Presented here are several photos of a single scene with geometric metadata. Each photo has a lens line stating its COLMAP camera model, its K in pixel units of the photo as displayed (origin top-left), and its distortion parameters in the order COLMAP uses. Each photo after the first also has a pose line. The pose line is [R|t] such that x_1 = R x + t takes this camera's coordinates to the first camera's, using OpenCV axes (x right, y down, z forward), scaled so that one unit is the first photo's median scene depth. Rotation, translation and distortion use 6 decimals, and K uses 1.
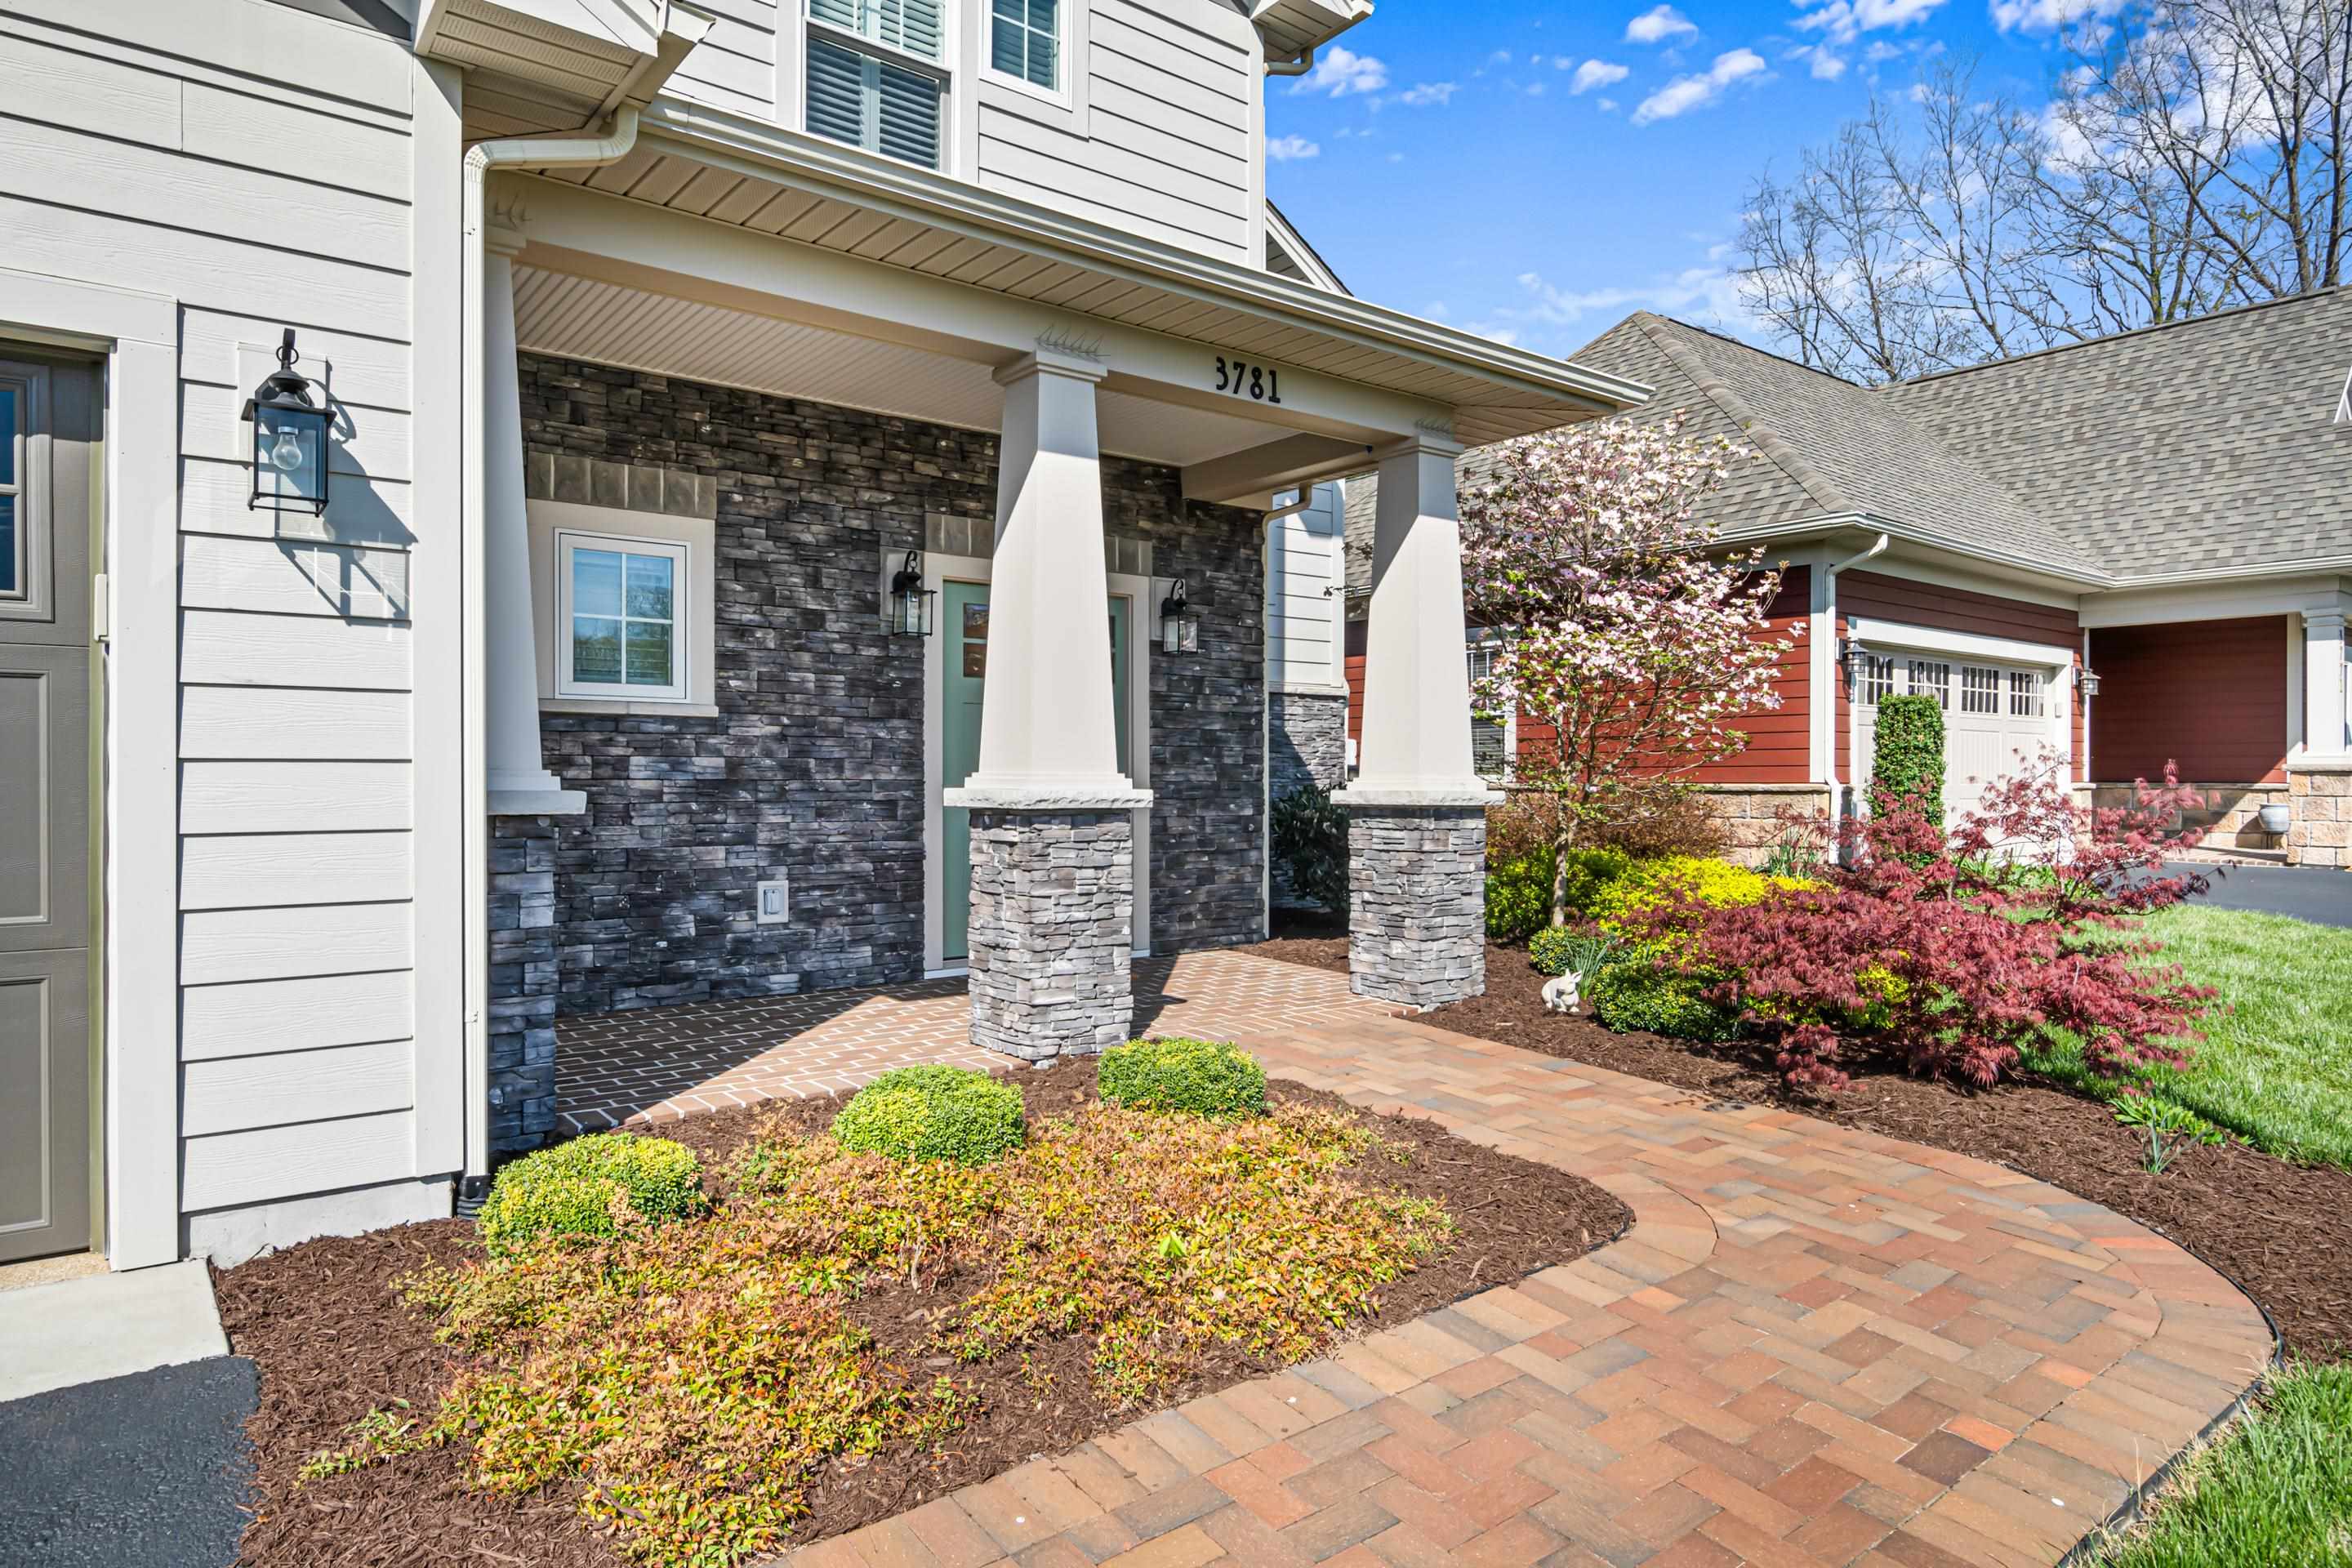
lens RADIAL K [[1376.6, 0, 1148.5], [0, 1376.6, 771.1], [0, 0, 1]] dist [-0.003136, -0.002559]
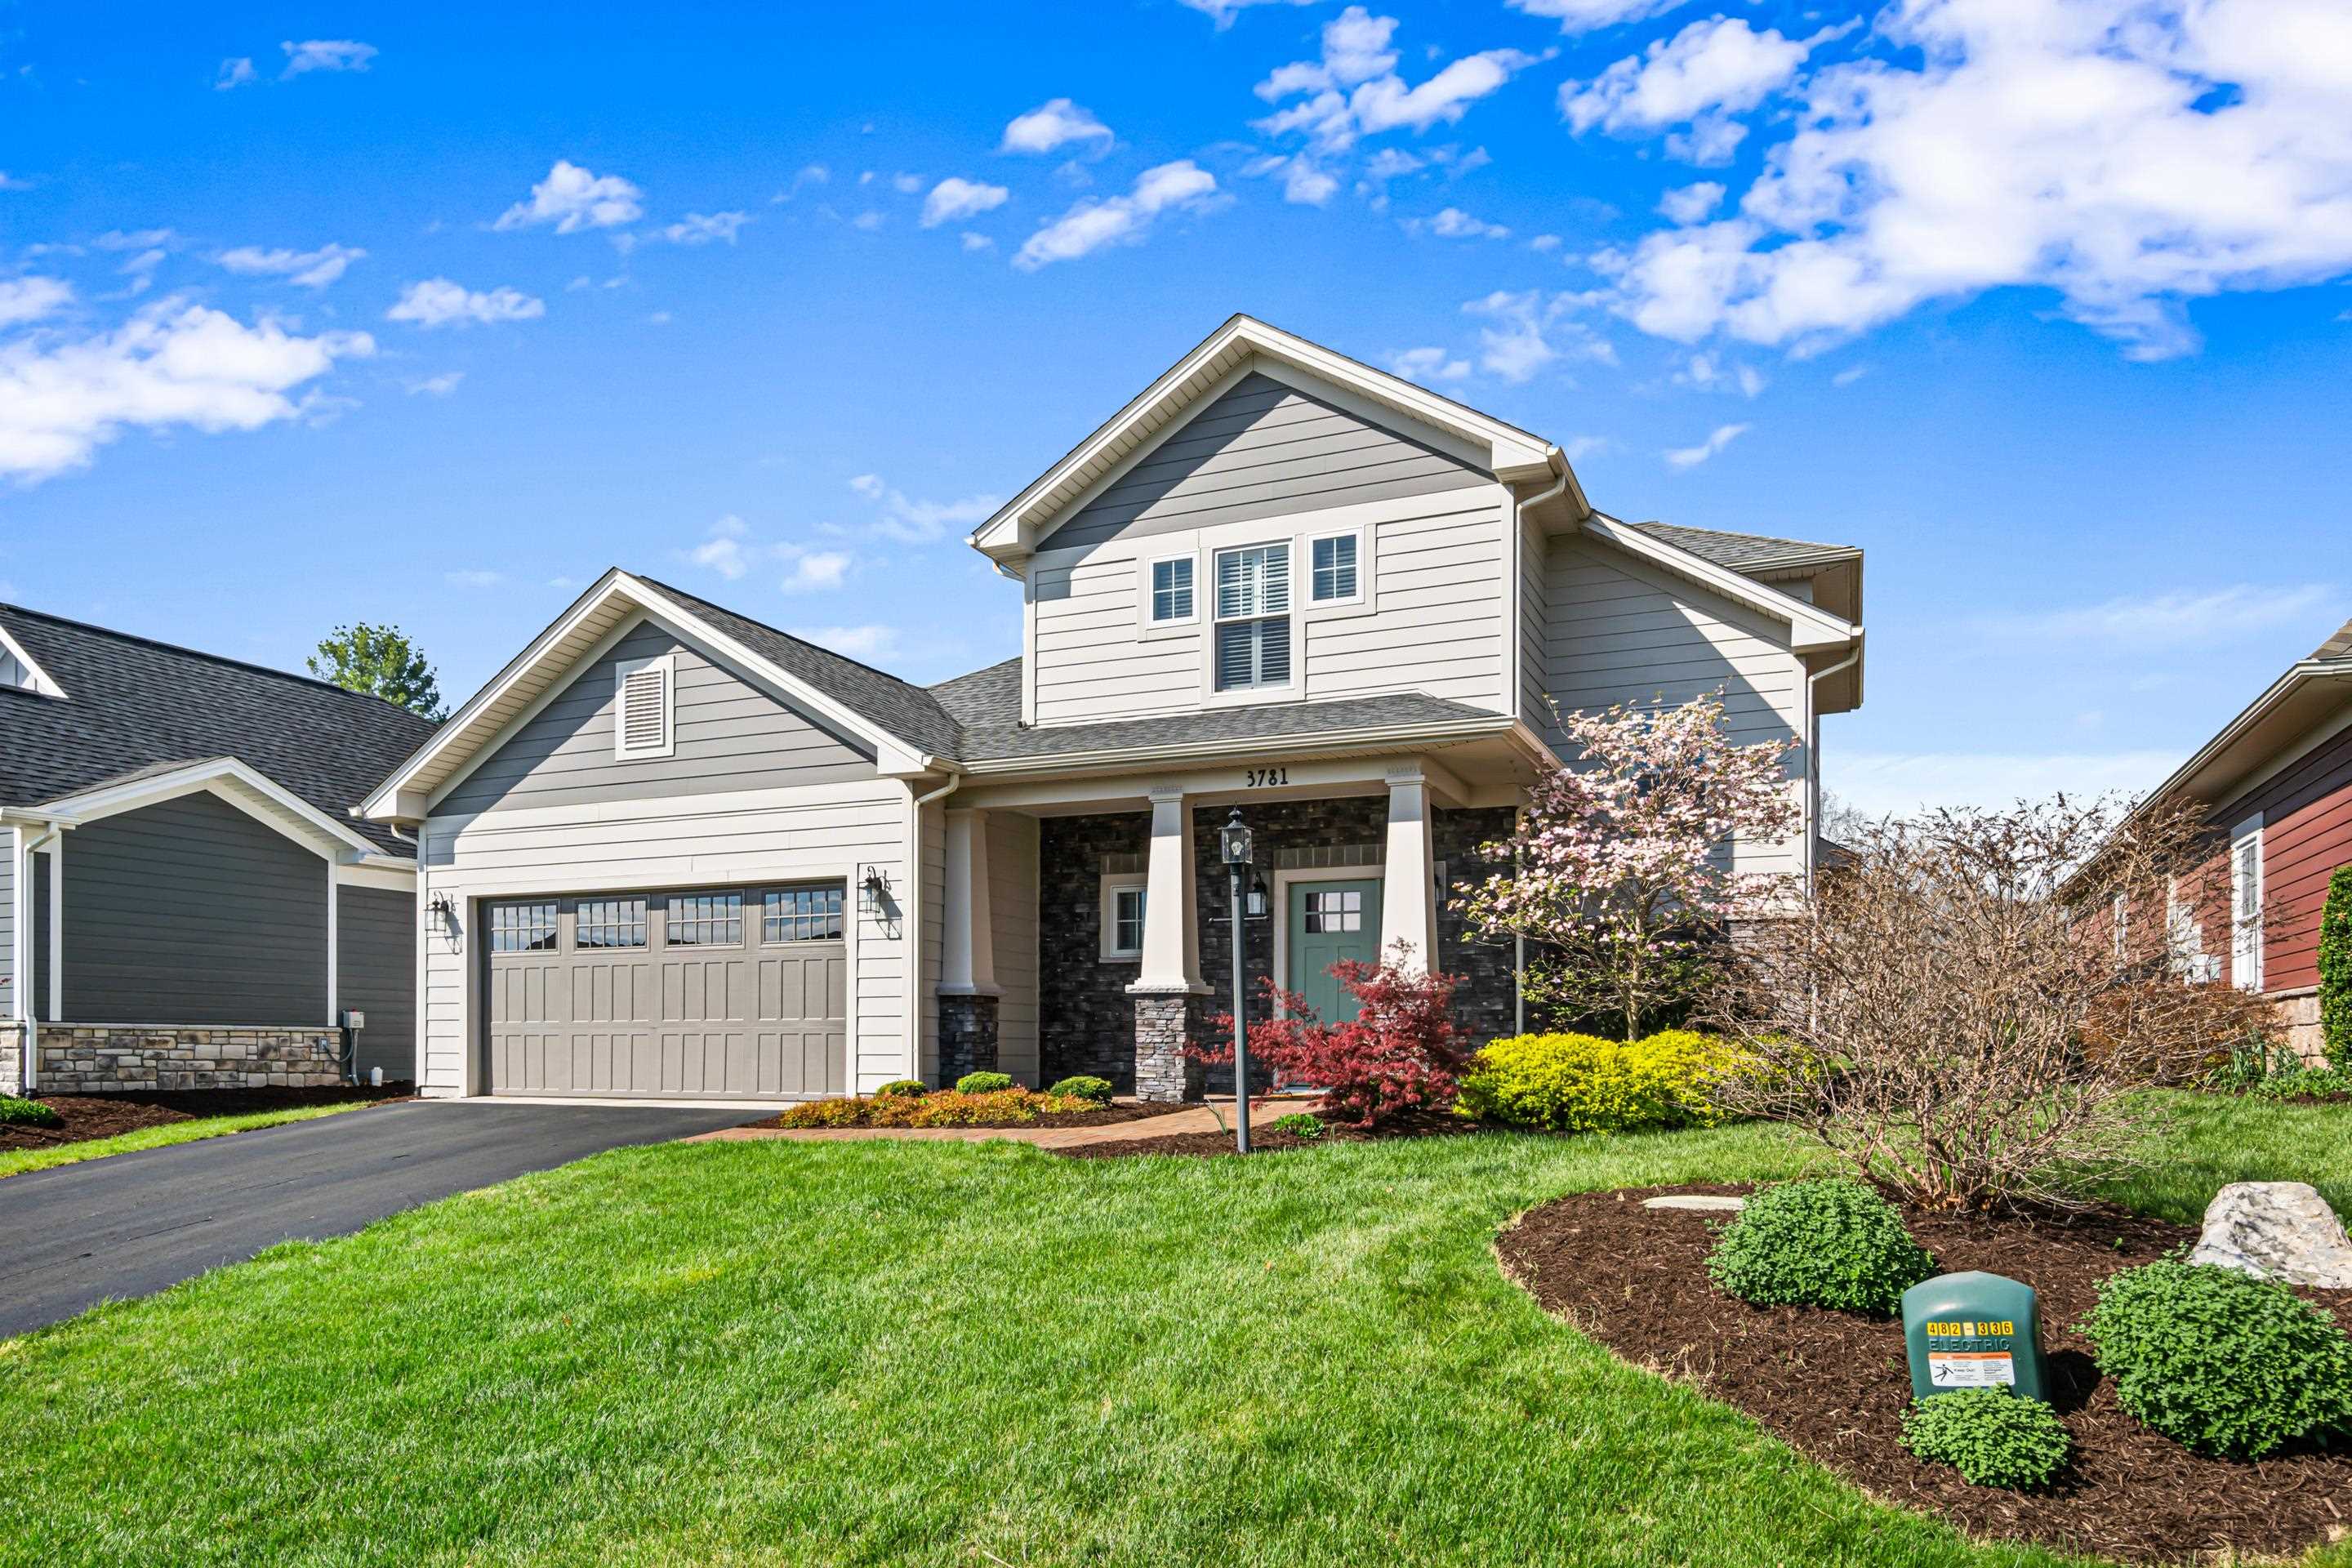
lens RADIAL K [[1540.5, 0, 1147.6], [0, 1540.5, 1008.9], [0, 0, 1]] dist [-0.001022, -0.000097]
pose [[0.463900, -0.025045, -0.885533, 1.767572], [-0.000214, 0.999597, -0.028383, 0.101127], [0.885887, 0.013357, 0.463708, -0.156839]]
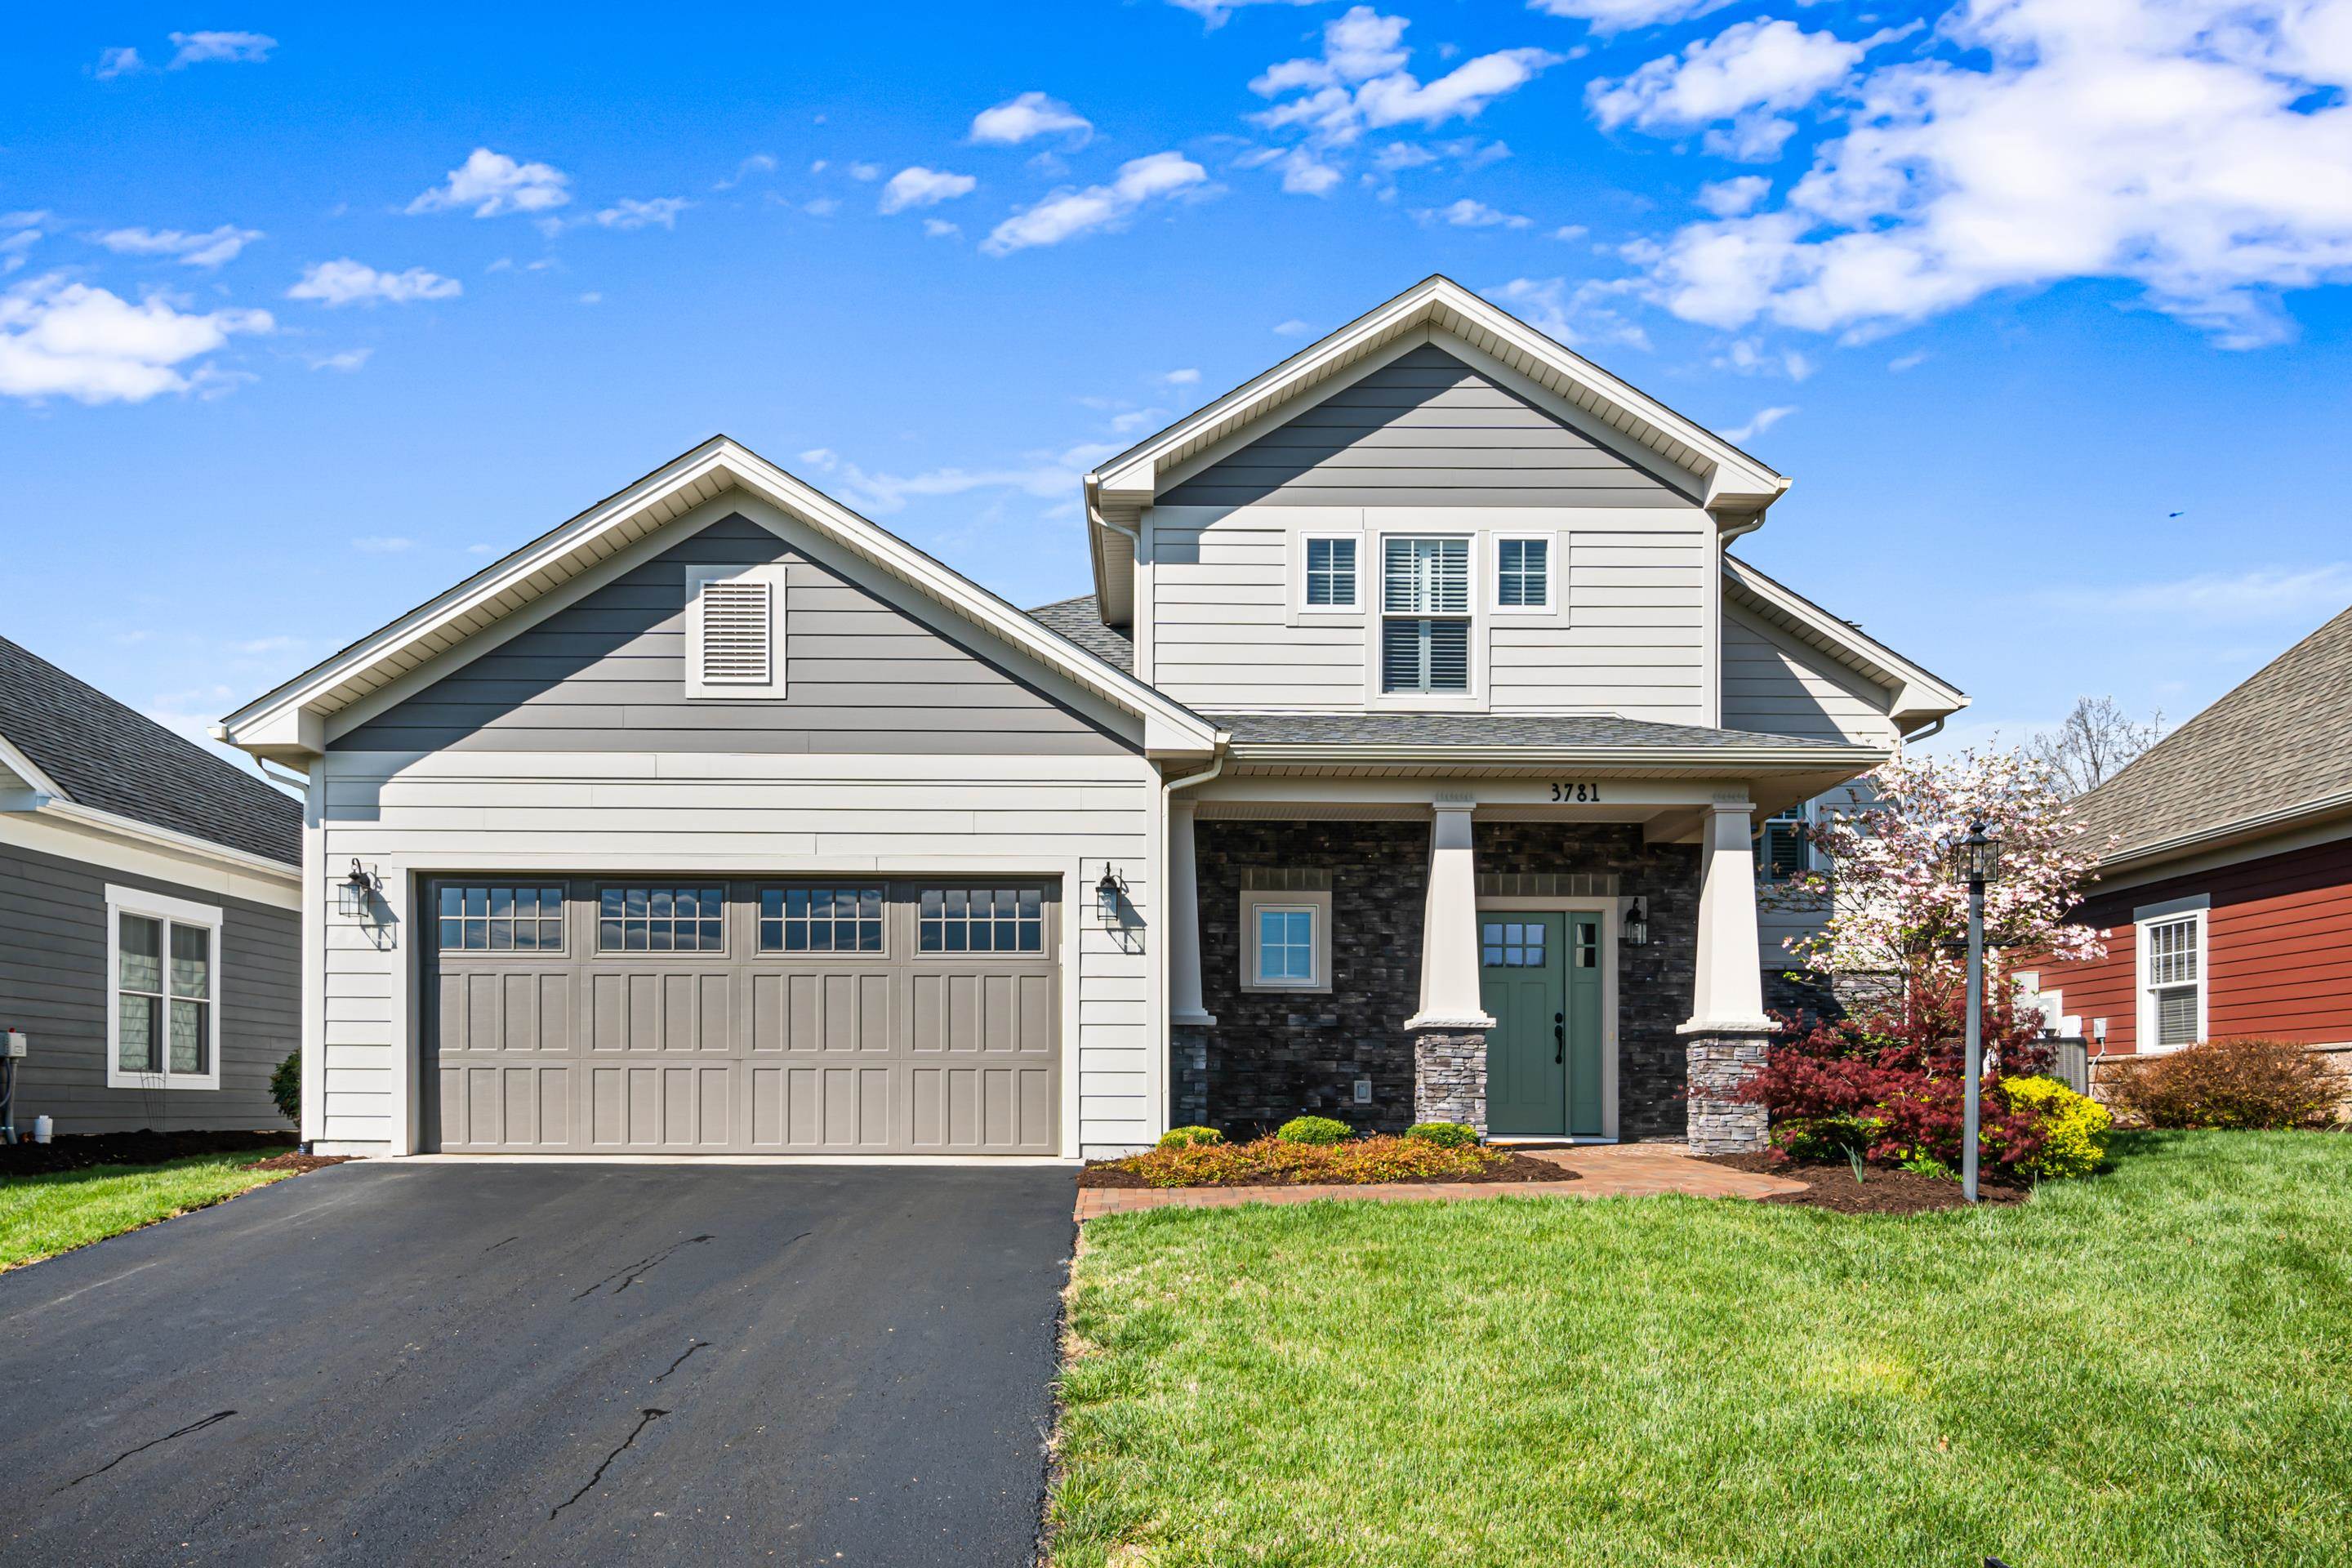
lens RADIAL K [[1622.2, 0, 1142.5], [0, 1622.2, 1063.6], [0, 0, 1]] dist [0.002428, 0.001985]
pose [[0.790341, -0.014529, -0.612495, 0.834351], [-0.003131, 0.999610, -0.027753, 0.117991], [0.612659, 0.023852, 0.789987, -0.916053]]
